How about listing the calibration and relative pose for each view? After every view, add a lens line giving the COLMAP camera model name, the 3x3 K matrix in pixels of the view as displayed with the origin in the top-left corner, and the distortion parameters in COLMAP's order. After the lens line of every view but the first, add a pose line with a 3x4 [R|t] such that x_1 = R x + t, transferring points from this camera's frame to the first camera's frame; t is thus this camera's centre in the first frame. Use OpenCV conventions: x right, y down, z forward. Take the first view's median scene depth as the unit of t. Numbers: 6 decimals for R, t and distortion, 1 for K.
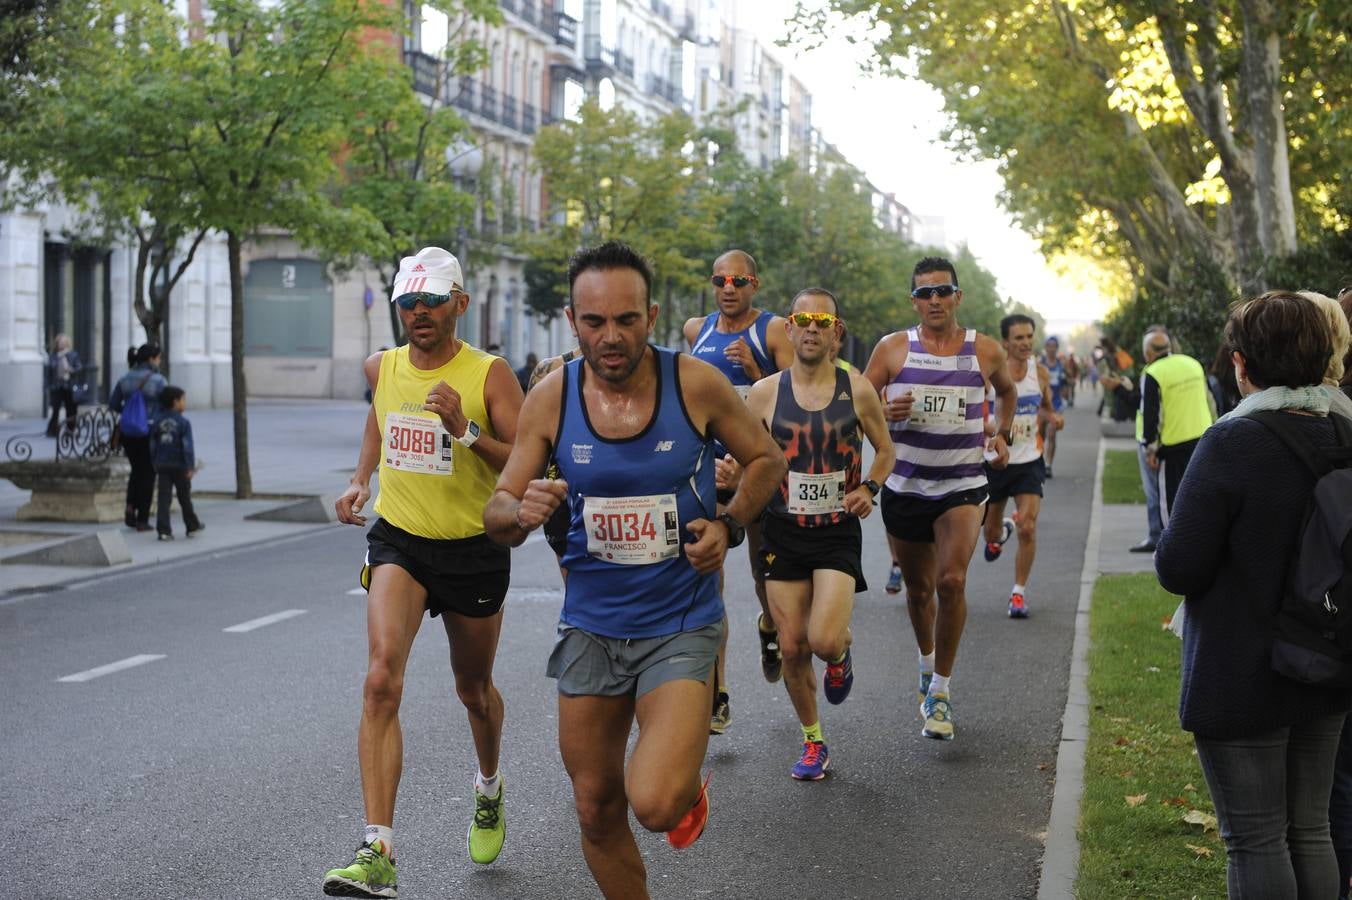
lens RADIAL K [[2573.6, 0, 683.2], [0, 2573.6, 465.5], [0, 0, 1]] dist [0.154789, -0.543857]
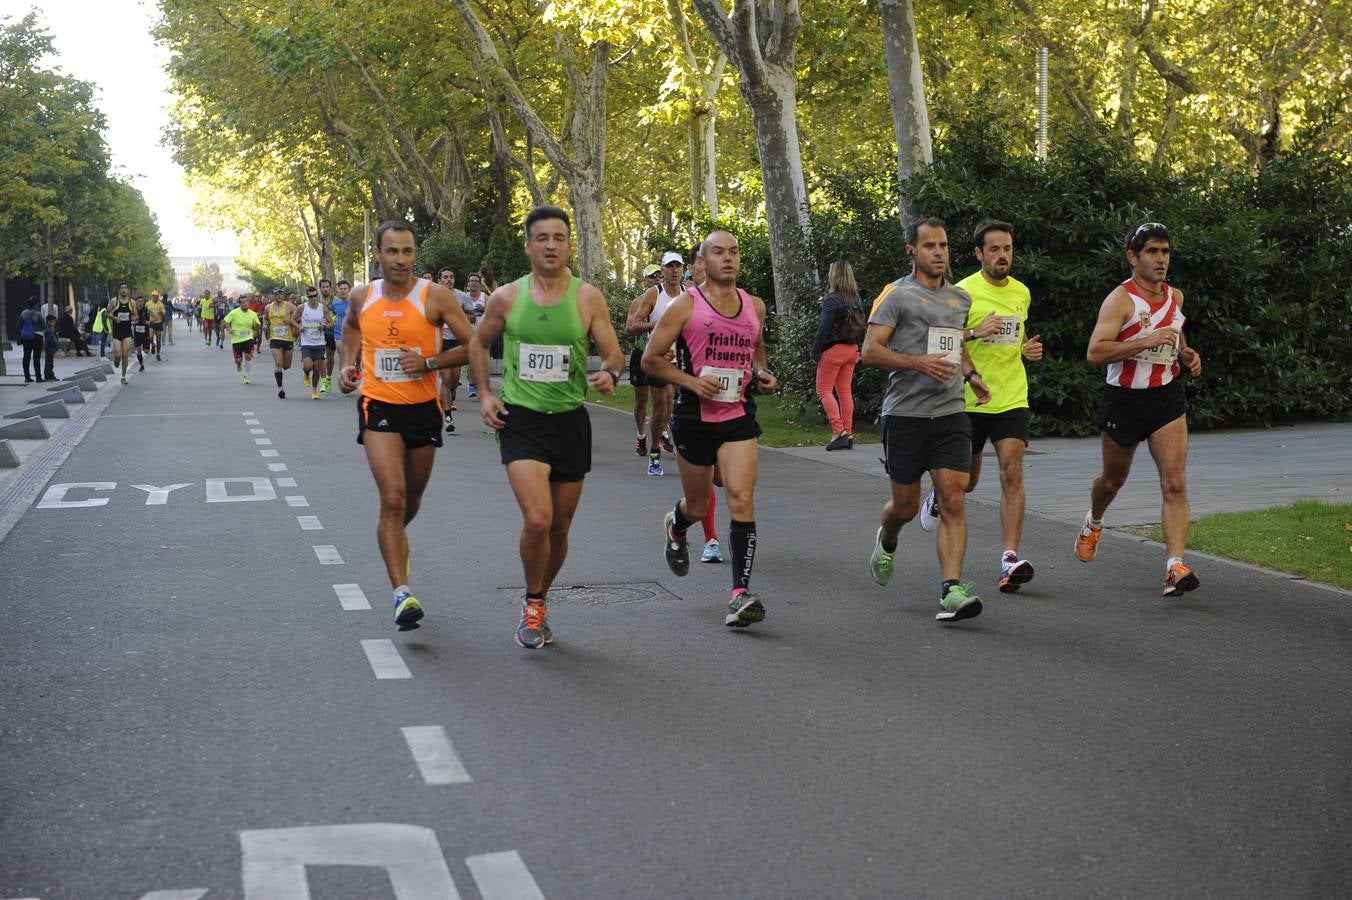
lens RADIAL K [[2573.6, 0, 683.2], [0, 2573.6, 465.5], [0, 0, 1]] dist [0.154789, -0.543857]
pose [[0.937627, -0.044181, 0.344823, -0.121592], [0.036189, 0.998907, 0.029584, -0.004493], [-0.345753, -0.015260, 0.938201, 0.106877]]
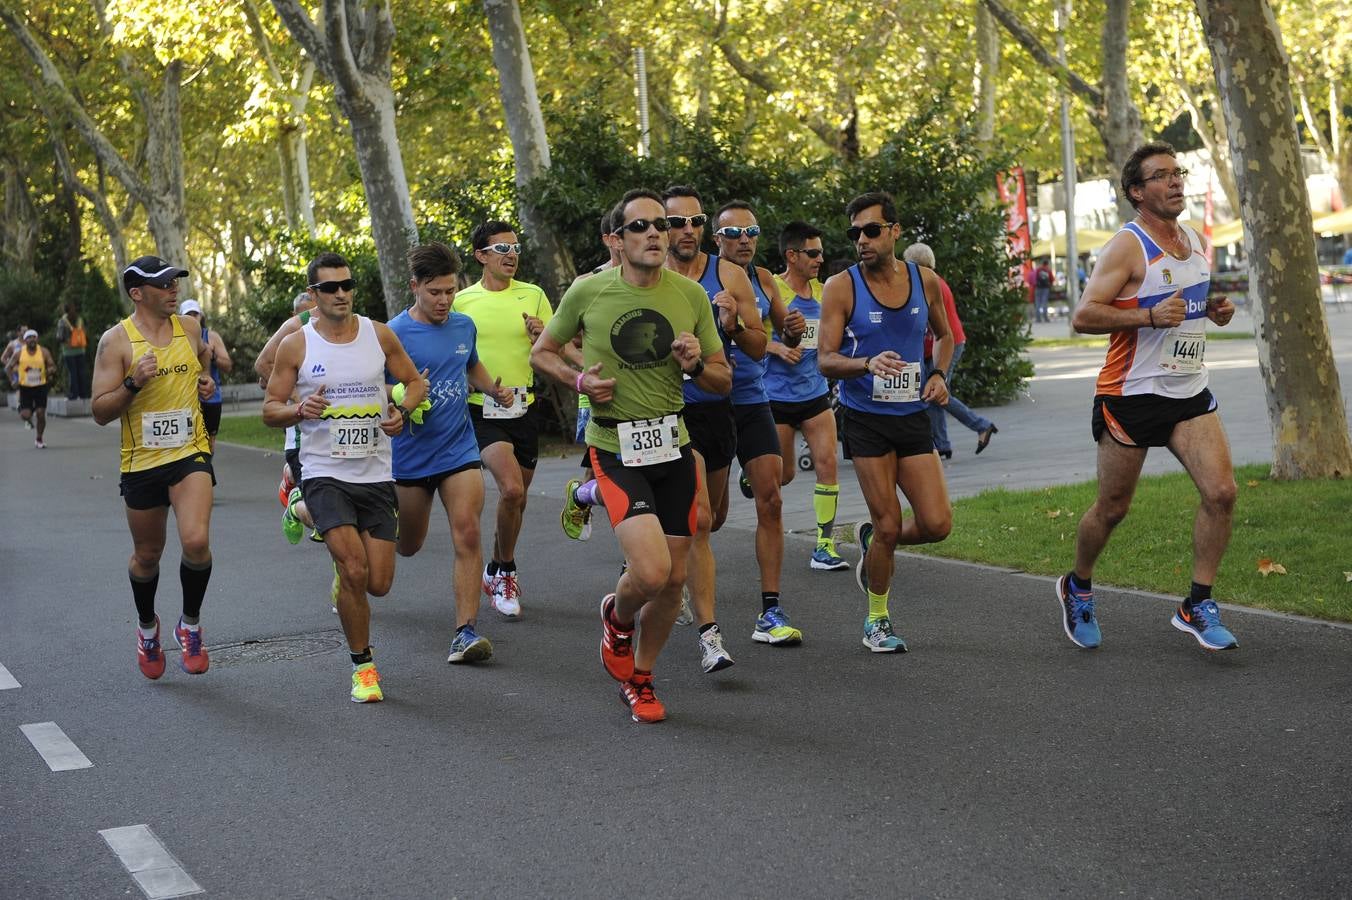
lens RADIAL K [[2573.6, 0, 683.2], [0, 2573.6, 465.5], [0, 0, 1]] dist [0.154789, -0.543857]
pose [[0.865489, -0.104493, 0.489909, -0.122386], [0.100508, 0.994337, 0.034520, -0.005301], [-0.490742, 0.019363, 0.871090, 0.135004]]
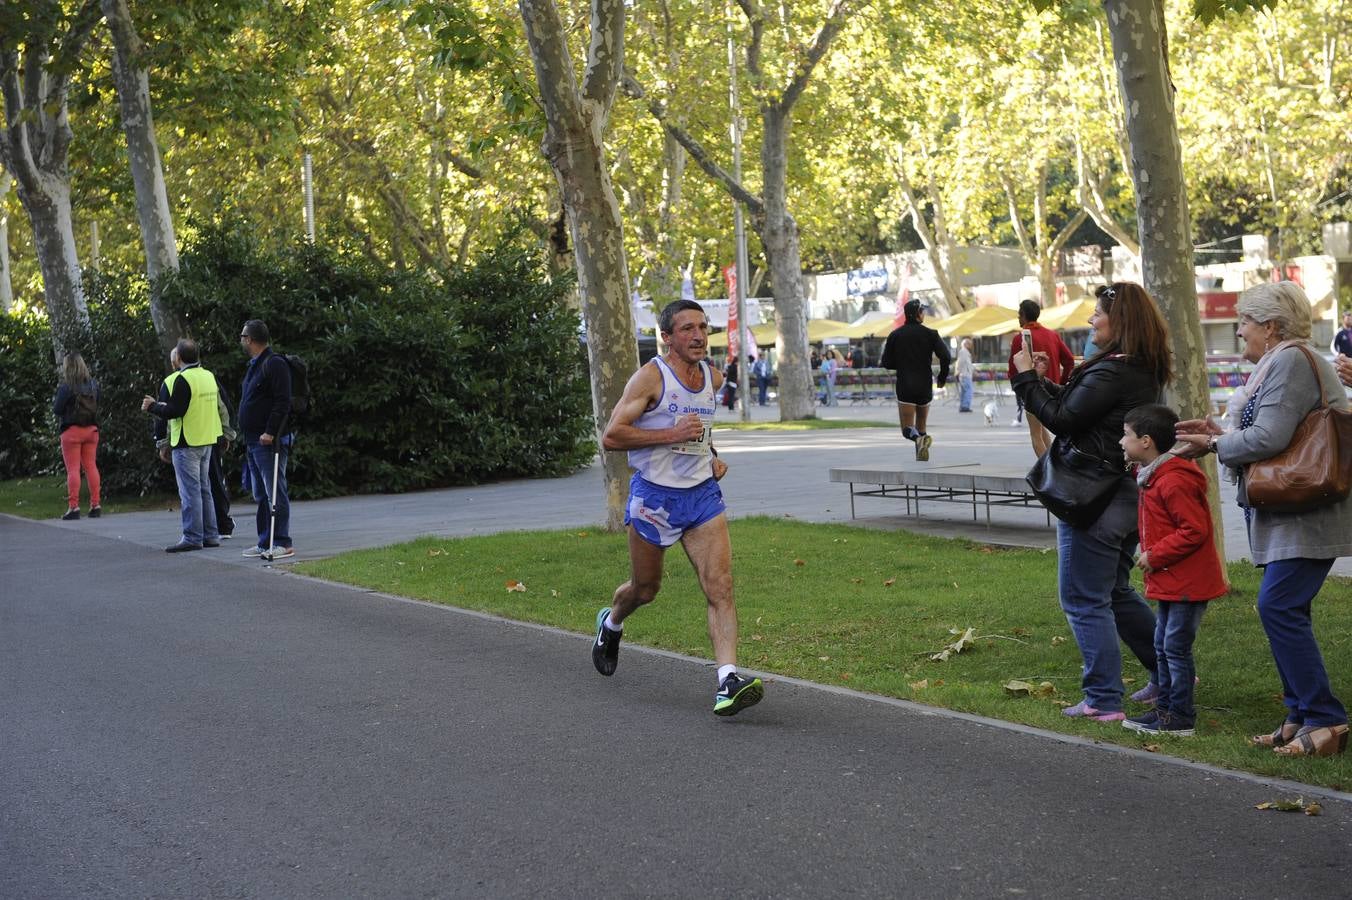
lens RADIAL K [[2573.6, 0, 683.2], [0, 2573.6, 465.5], [0, 0, 1]] dist [0.154789, -0.543857]
pose [[0.828764, -0.067436, 0.555520, -0.130141], [0.072883, 0.997264, 0.012328, -0.000281], [-0.554831, 0.030271, 0.831412, 0.003727]]
